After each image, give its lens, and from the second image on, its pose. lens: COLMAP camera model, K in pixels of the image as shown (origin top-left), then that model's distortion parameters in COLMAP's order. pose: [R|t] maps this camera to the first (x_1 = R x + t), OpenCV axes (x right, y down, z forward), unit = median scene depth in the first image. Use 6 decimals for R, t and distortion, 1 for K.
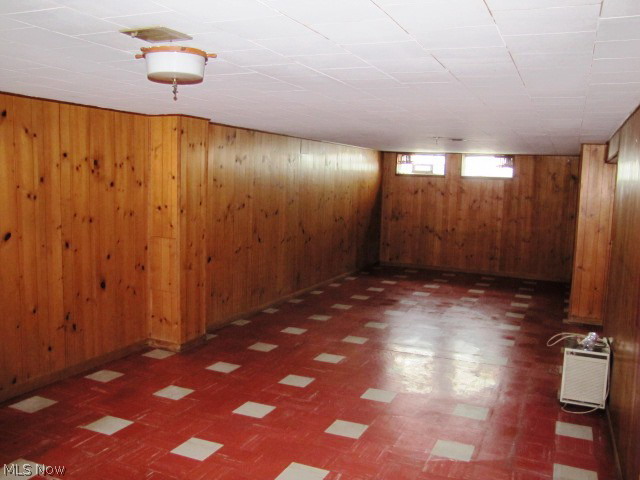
lens RADIAL K [[590.5, 0, 320.0], [0, 590.5, 240.0], [0, 0, 1]] dist [-0.000026, 0.002097]
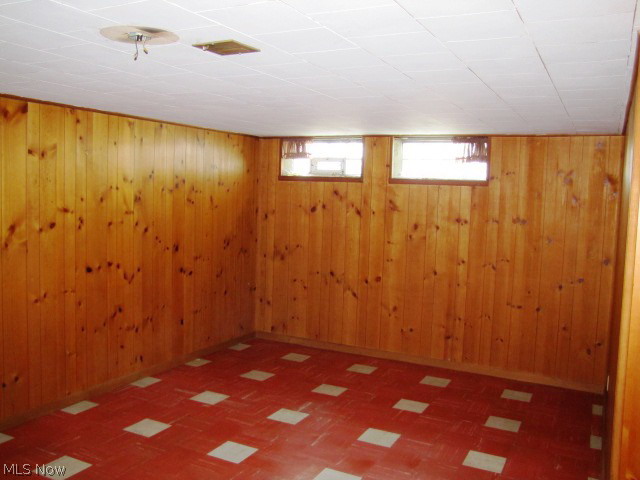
lens RADIAL K [[612.0, 0, 293.5], [0, 612.0, 239.3], [0, 0, 1]] dist [-0.003011, 0.004245]
pose [[0.996822, -0.001508, -0.079646, 0.192764], [0.000174, 0.999860, -0.016750, -0.044226], [0.079660, 0.016683, 0.996682, 0.439951]]
